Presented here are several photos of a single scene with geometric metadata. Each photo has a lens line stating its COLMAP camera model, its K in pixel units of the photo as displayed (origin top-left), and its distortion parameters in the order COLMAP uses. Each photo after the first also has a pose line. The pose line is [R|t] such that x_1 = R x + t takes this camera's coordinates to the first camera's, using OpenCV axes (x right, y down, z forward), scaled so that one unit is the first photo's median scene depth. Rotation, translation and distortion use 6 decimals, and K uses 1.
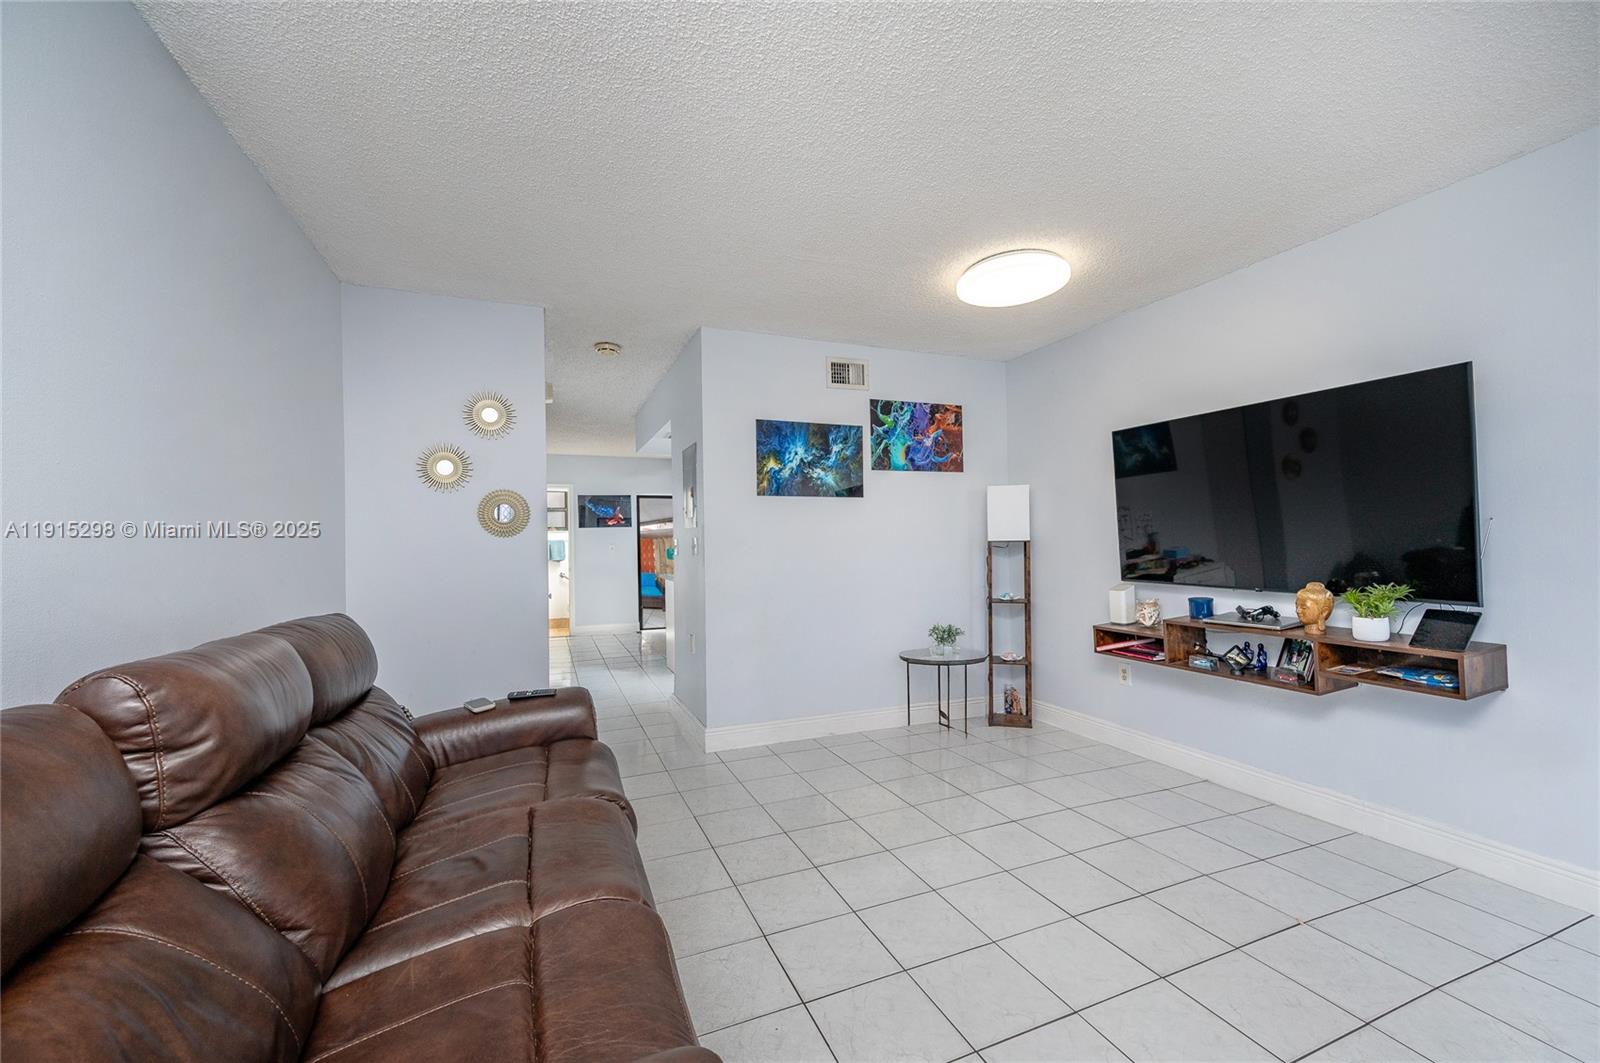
lens RADIAL K [[620.6, 0, 793.7], [0, 620.6, 543.4], [0, 0, 1]] dist [-0.011431, -0.000345]
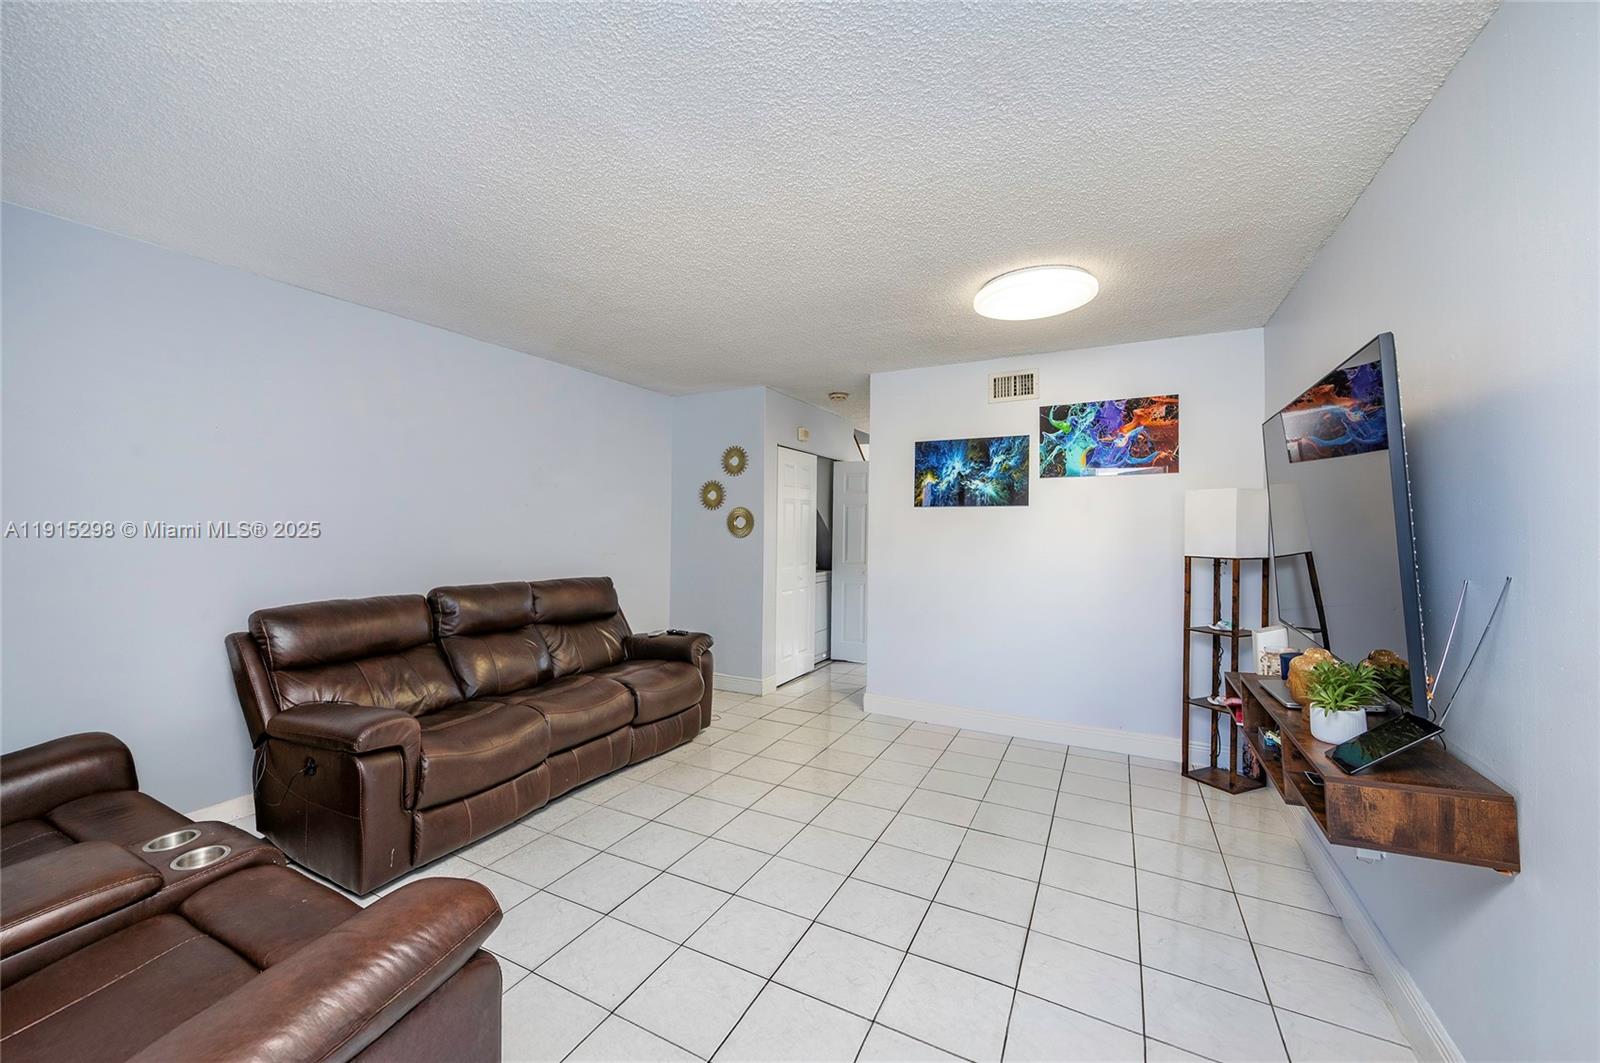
lens RADIAL K [[620.6, 0, 810.1], [0, 620.6, 528.4], [0, 0, 1]] dist [-0.011431, -0.000345]
pose [[0.661684, 0.018162, -0.749563, 0.630022], [-0.021618, 0.999753, 0.005141, -0.034588], [0.749471, 0.012802, 0.661913, 0.067587]]
